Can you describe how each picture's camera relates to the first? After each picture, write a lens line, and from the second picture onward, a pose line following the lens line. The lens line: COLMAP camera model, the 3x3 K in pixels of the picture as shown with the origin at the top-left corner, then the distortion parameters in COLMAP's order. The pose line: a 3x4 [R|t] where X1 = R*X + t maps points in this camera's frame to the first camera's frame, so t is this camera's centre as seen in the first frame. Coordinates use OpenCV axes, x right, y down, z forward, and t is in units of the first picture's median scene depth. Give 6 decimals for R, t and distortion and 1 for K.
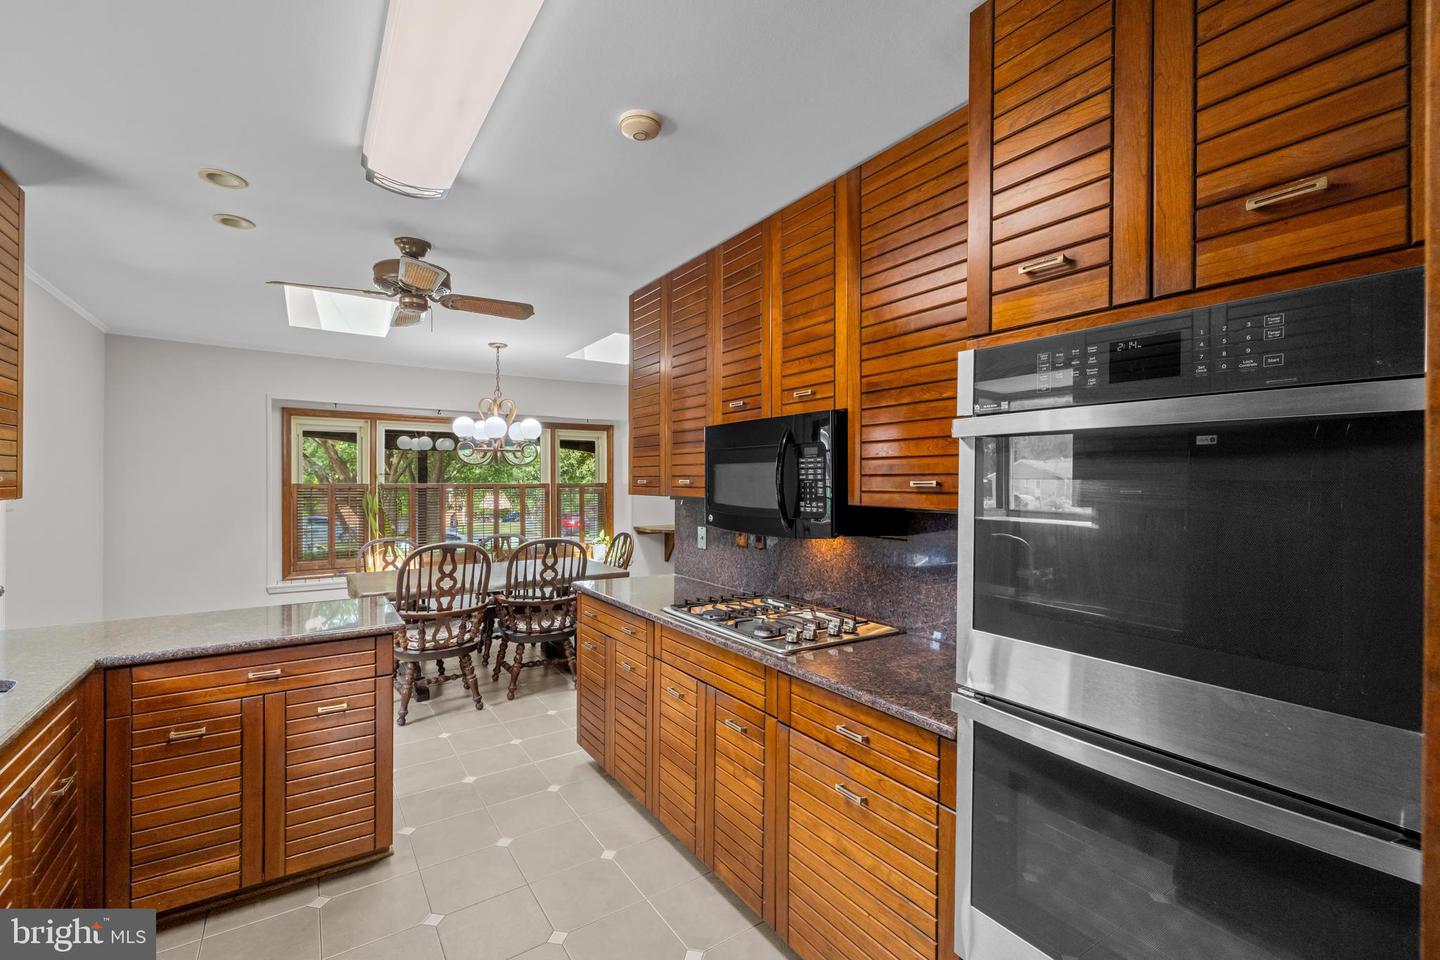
lens RADIAL K [[621.8, 0, 720.0], [0, 621.8, 480.0], [0, 0, 1]] dist [0.000347, -0.000033]
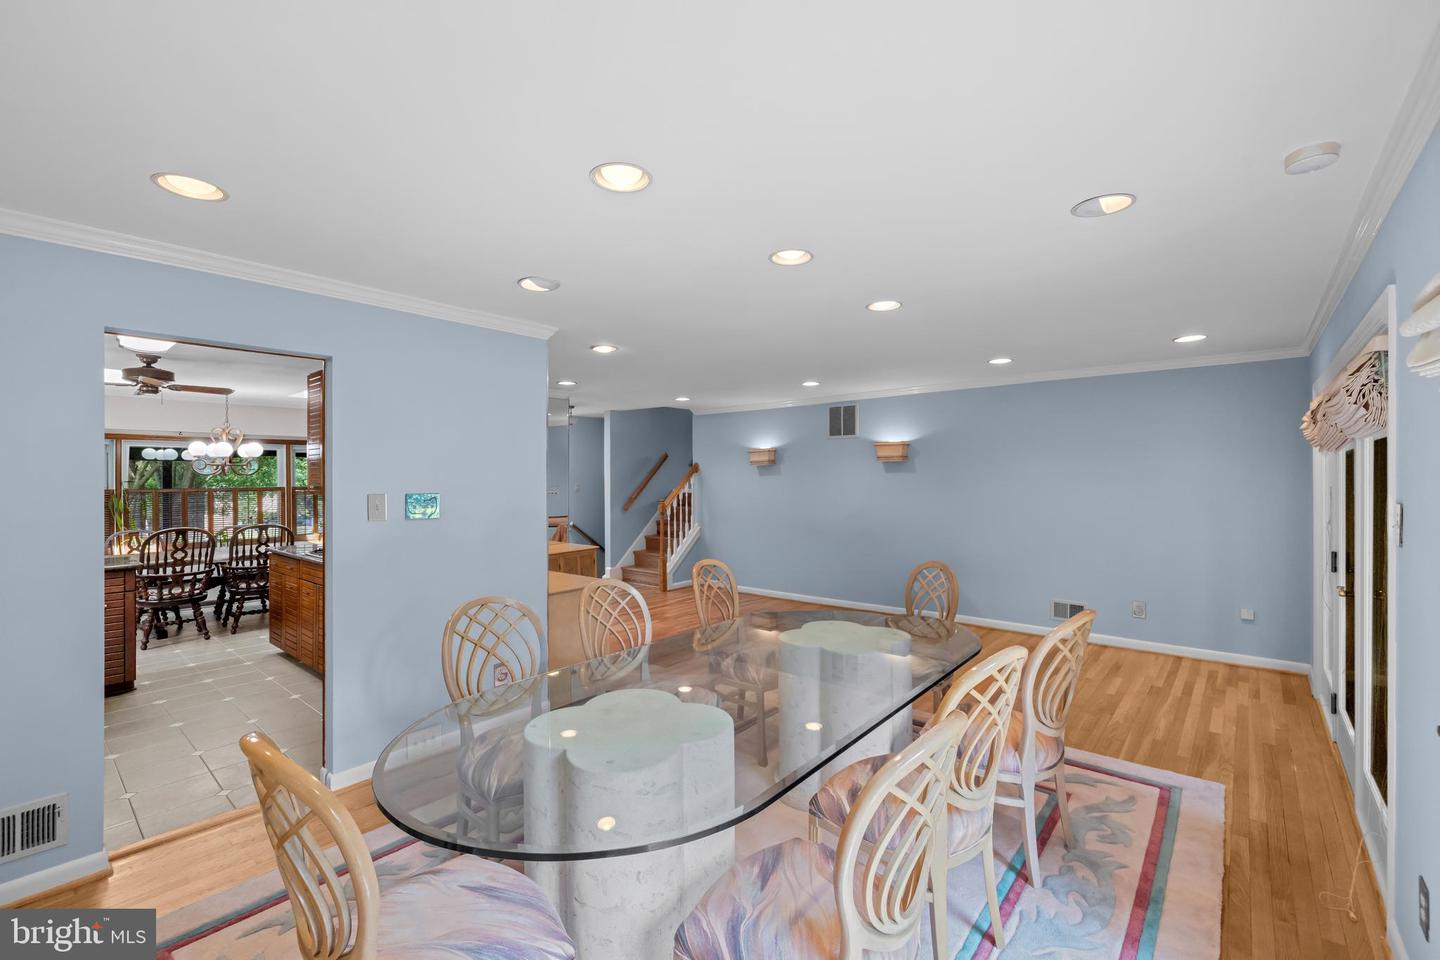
lens RADIAL K [[617.6, 0, 720.0], [0, 617.6, 480.0], [0, 0, 1]] dist [-0.001618, -0.000420]
pose [[0.963657, -0.004293, 0.267109, 0.396602], [0.004629, 0.999989, -0.000631, -0.008488], [-0.267104, 0.001845, 0.963666, -0.738906]]
